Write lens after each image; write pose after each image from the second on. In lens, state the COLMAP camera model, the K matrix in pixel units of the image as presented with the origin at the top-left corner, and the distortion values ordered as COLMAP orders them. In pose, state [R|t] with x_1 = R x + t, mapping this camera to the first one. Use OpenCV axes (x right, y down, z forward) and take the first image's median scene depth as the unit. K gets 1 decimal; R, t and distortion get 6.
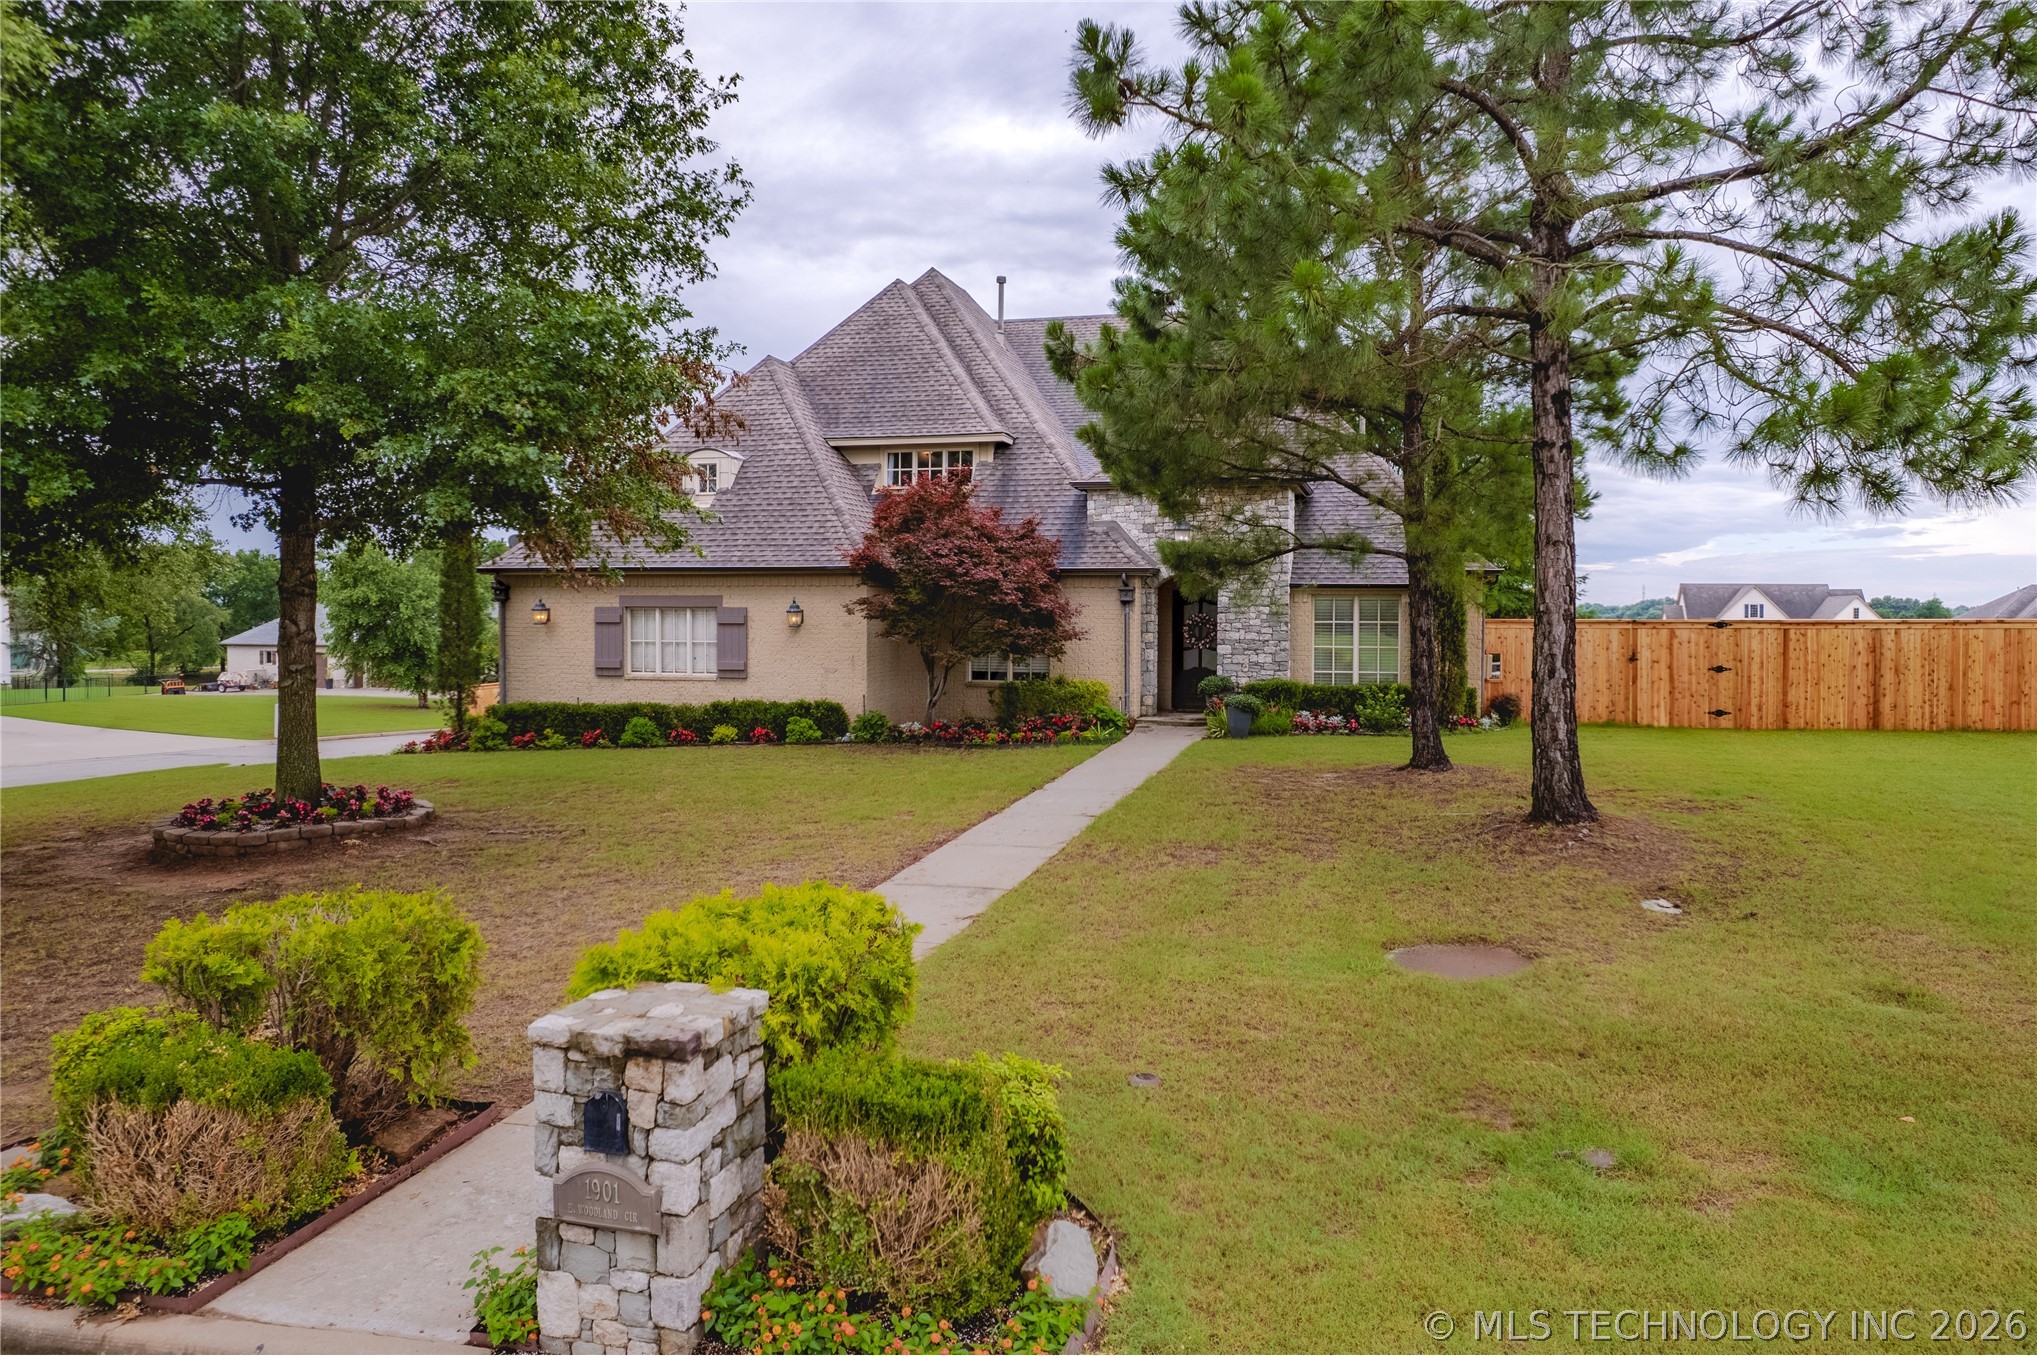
lens RADIAL K [[1305.2, 0, 1018.5], [0, 1305.2, 678.0], [0, 0, 1]] dist [-0.075287, 0.073451]
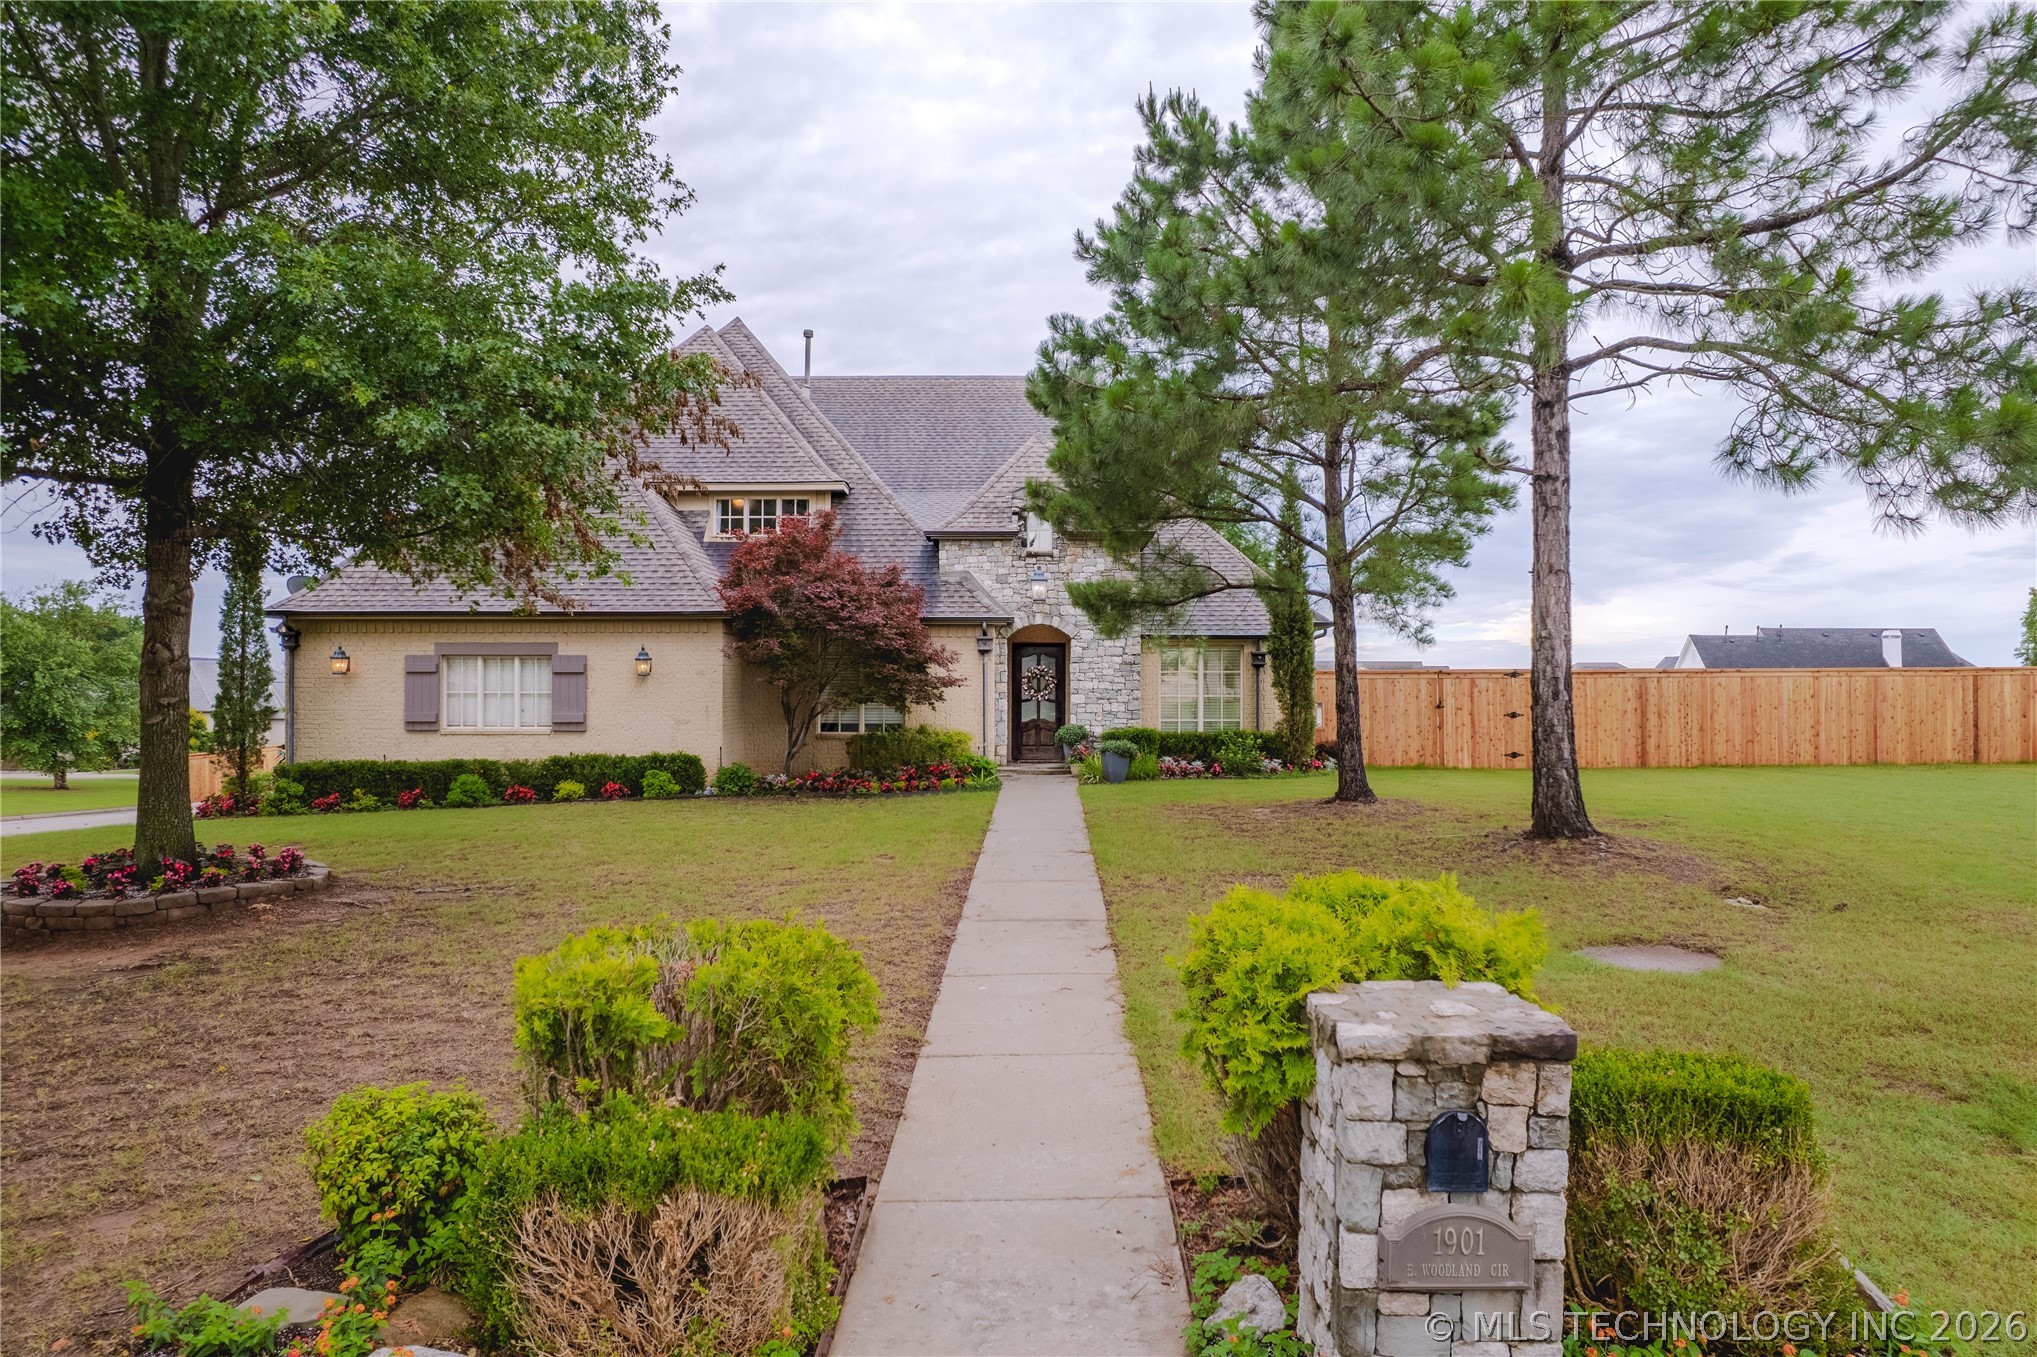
lens RADIAL K [[1271.3, 0, 1027.8], [0, 1271.3, 706.4], [0, 0, 1]] dist [-0.048901, 0.024882]
pose [[0.973678, -0.004733, 0.227880, -0.112163], [0.012014, 0.999460, -0.030574, 0.014648], [-0.227612, 0.032507, 0.973209, 0.047188]]
